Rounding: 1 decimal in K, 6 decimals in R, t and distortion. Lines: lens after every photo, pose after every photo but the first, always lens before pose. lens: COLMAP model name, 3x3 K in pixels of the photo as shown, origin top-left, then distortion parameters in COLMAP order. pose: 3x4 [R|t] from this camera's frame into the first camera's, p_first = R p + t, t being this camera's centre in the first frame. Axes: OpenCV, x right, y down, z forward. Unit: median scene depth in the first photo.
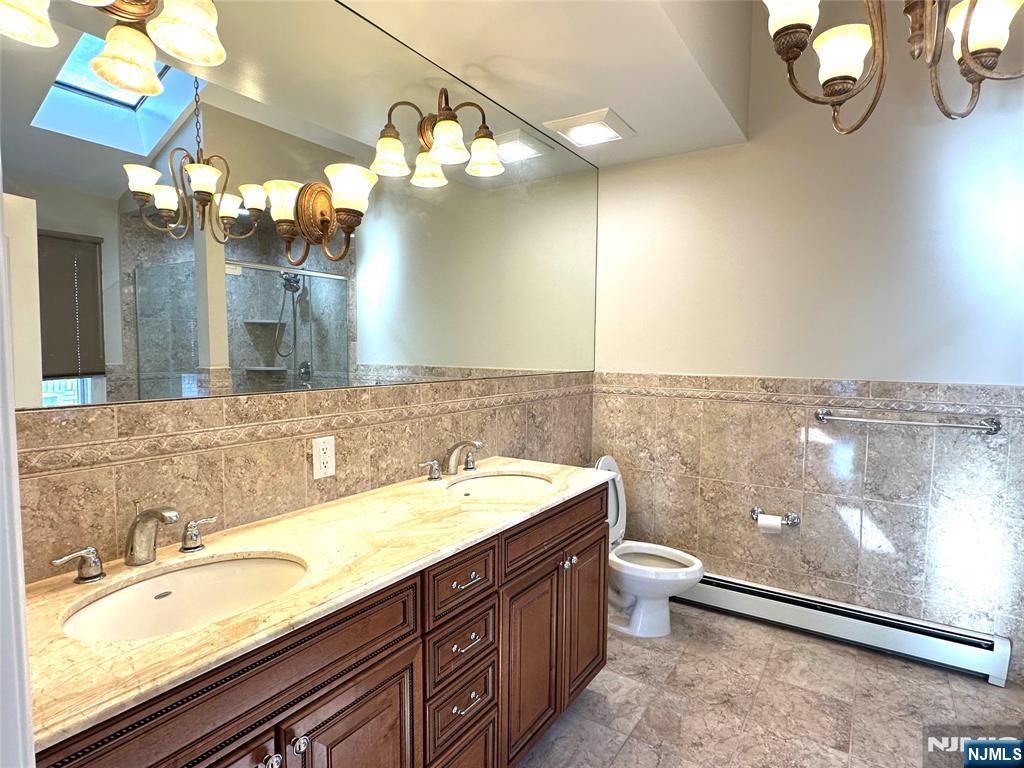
lens RADIAL K [[558.0, 0, 514.0], [0, 558.0, 387.2], [0, 0, 1]] dist [-0.000076, 0.001217]
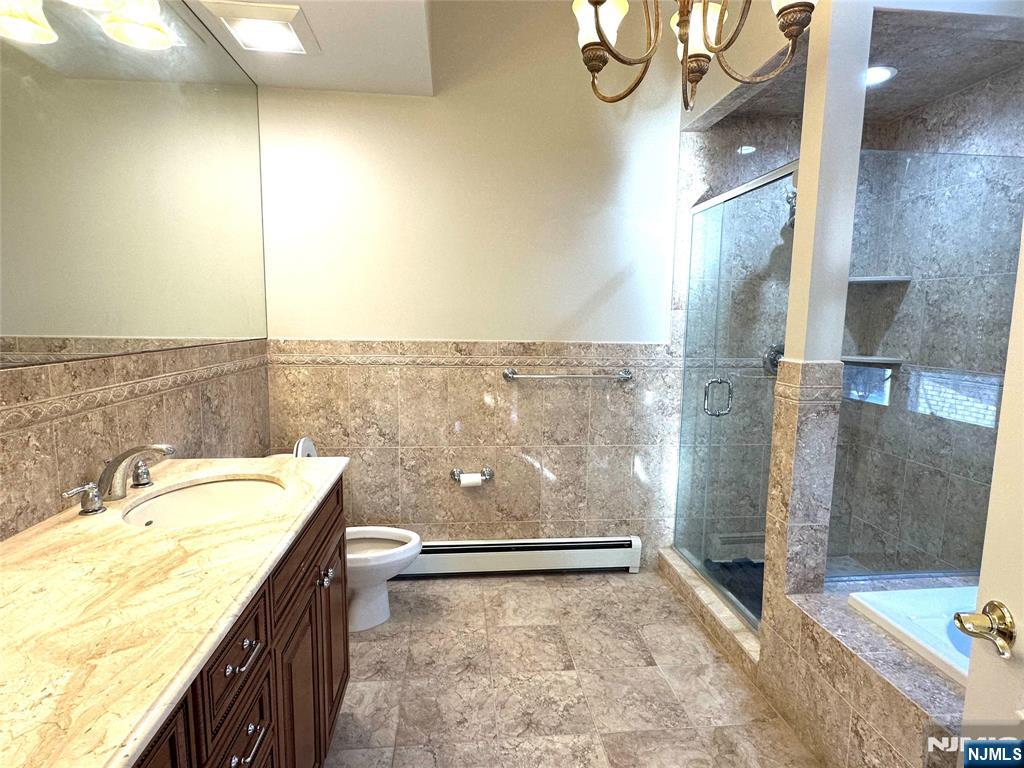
lens RADIAL K [[558.0, 0, 510.2], [0, 558.0, 387.3], [0, 0, 1]] dist [-0.000076, 0.001217]
pose [[0.777605, -0.076525, 0.624079, -0.126709], [0.037555, 0.996447, 0.075392, -0.006677], [-0.627631, -0.035188, 0.777716, 0.161783]]
